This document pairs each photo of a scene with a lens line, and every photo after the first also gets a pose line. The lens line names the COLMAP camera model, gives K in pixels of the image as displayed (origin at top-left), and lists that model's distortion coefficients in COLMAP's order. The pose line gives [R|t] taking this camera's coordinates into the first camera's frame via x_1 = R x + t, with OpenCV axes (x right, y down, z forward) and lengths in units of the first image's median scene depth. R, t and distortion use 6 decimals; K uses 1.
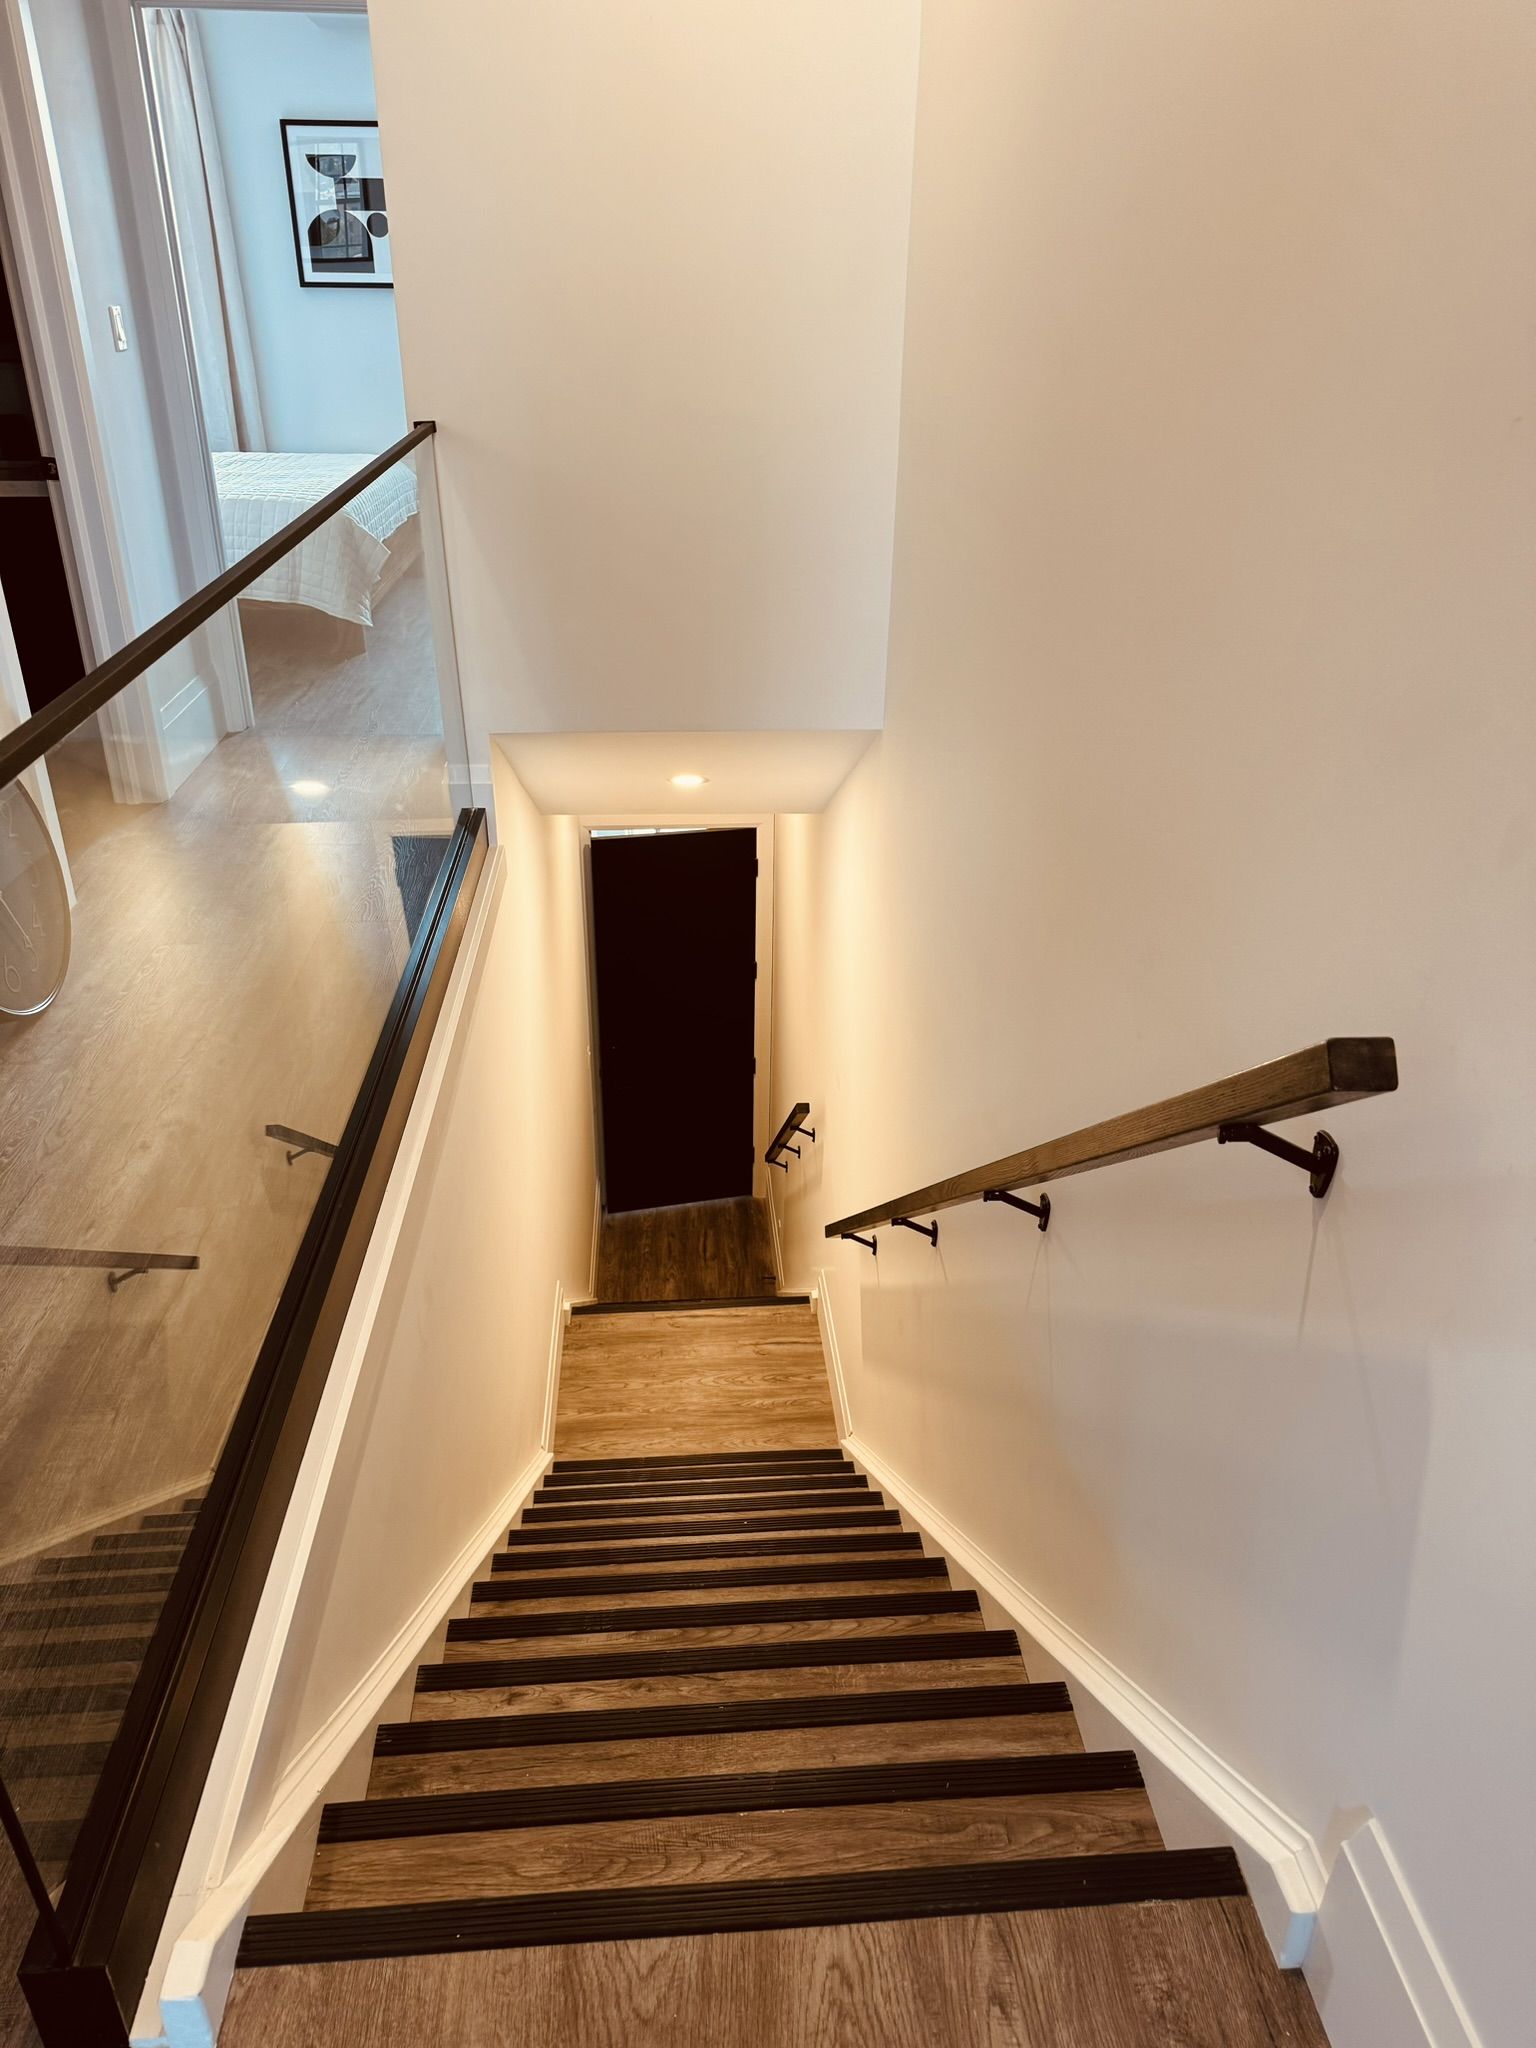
lens RADIAL K [[1457.3, 0, 768.0], [0, 1457.3, 1024.0], [0, 0, 1]] dist [0.050265, -0.075685]
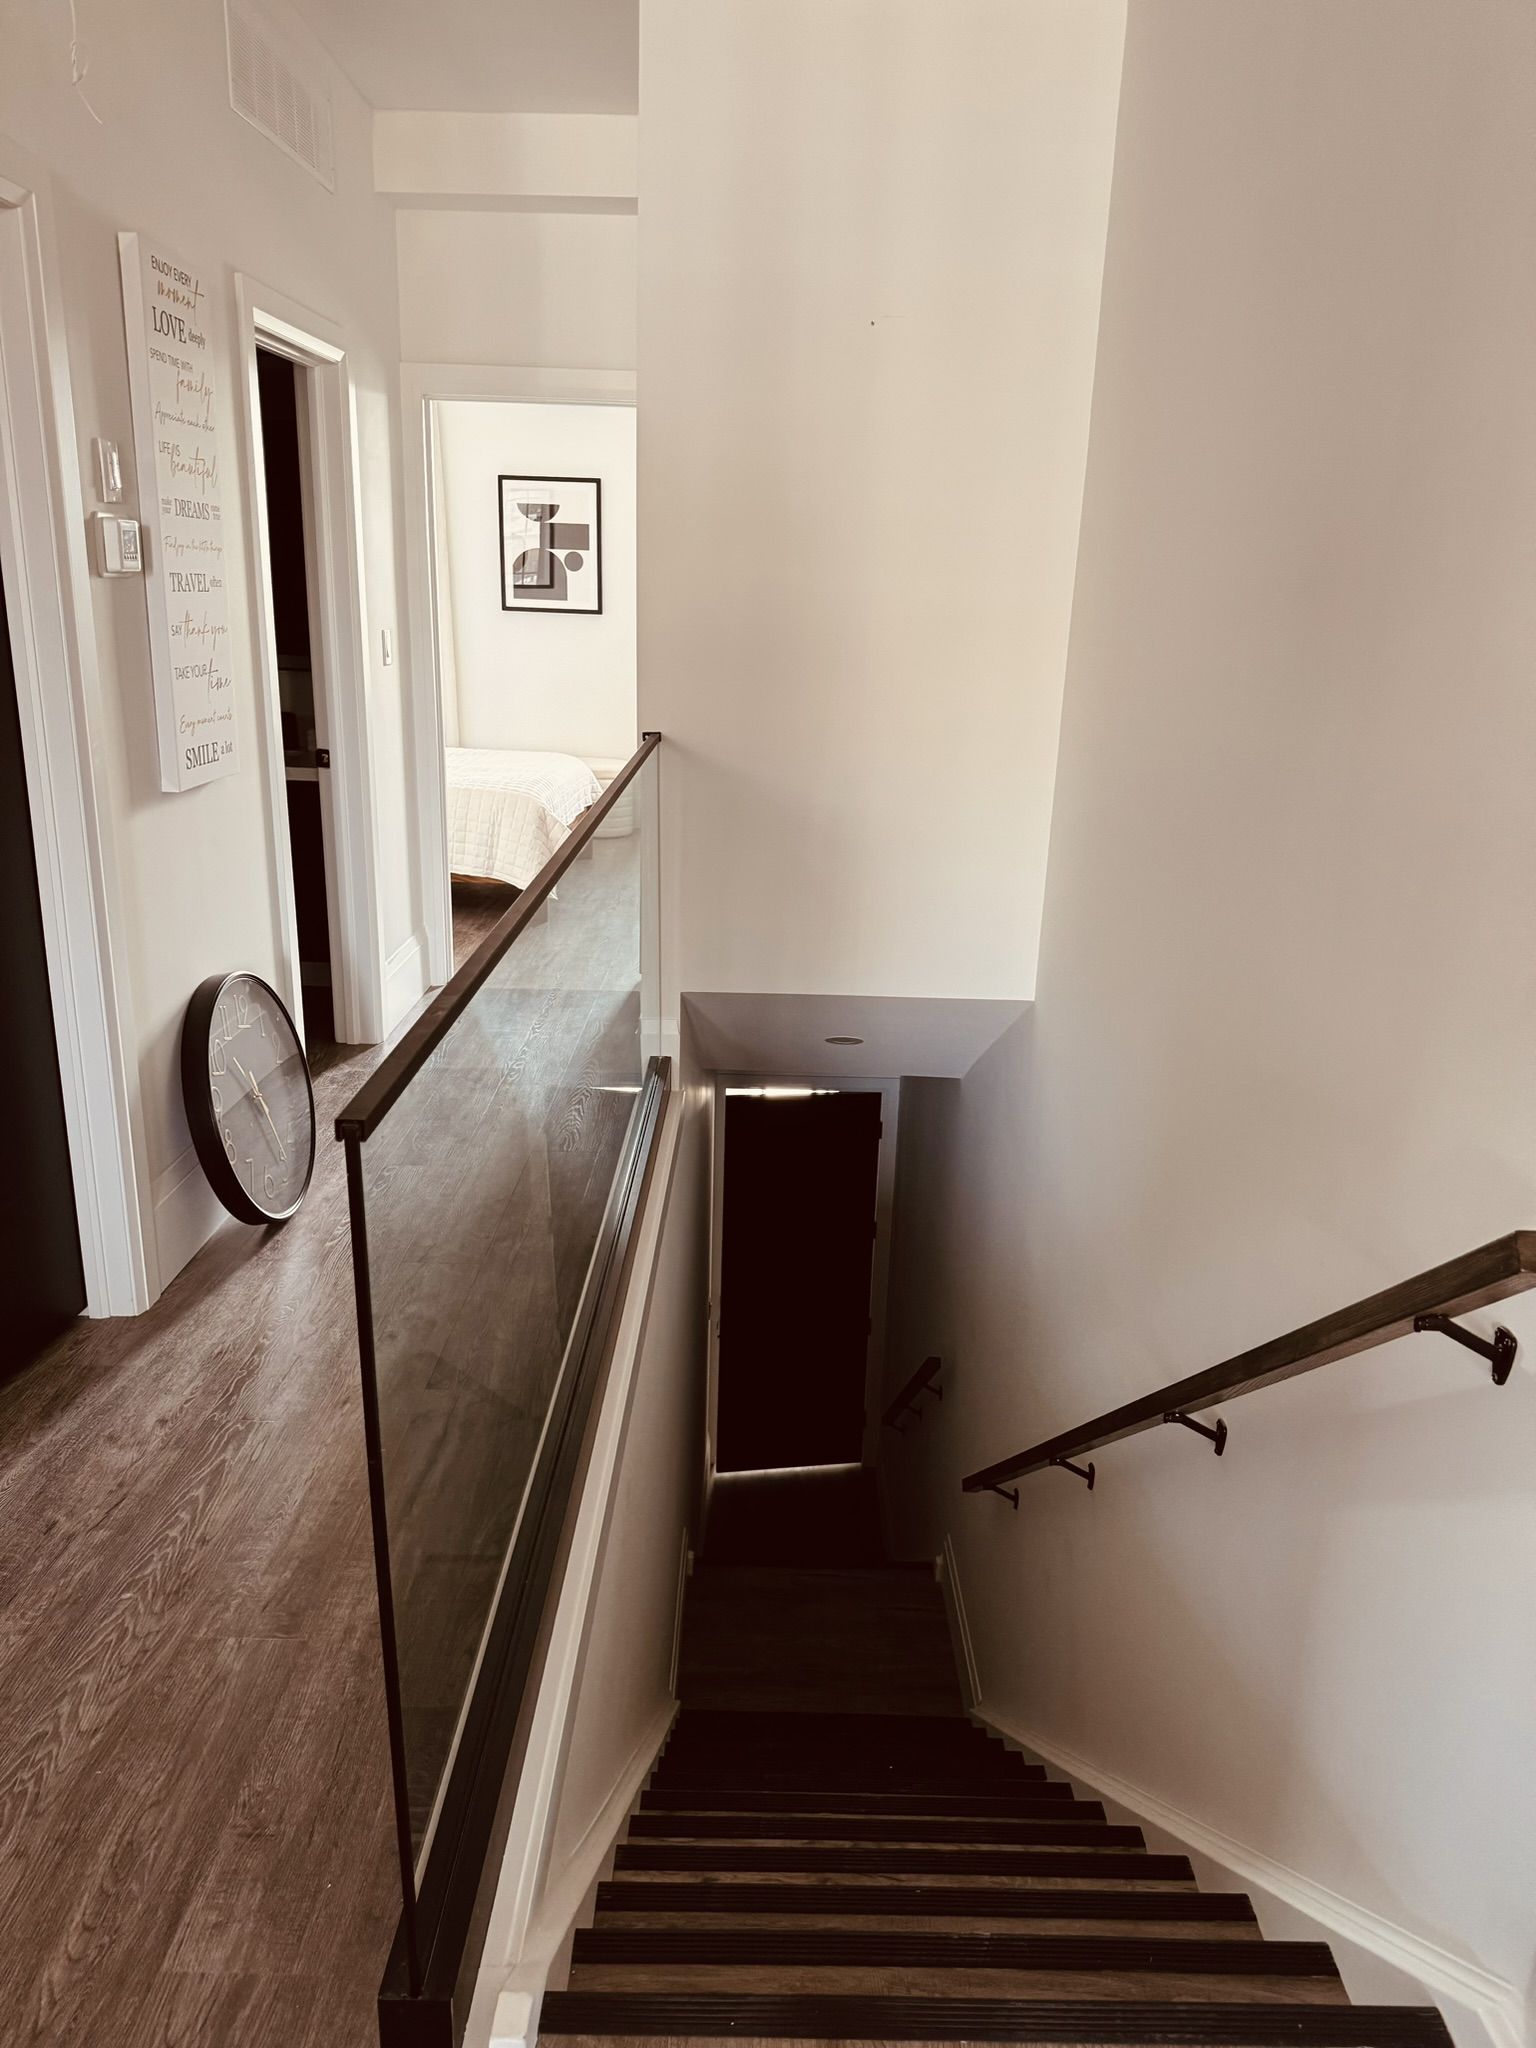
lens RADIAL K [[1448.9, 0, 770.6], [0, 1448.9, 1011.3], [0, 0, 1]] dist [0.011302, -0.000117]
pose [[0.996479, 0.044750, -0.070902, -0.055790], [-0.057709, 0.979536, -0.192820, 0.030935], [0.060823, 0.196233, 0.978669, -0.098283]]
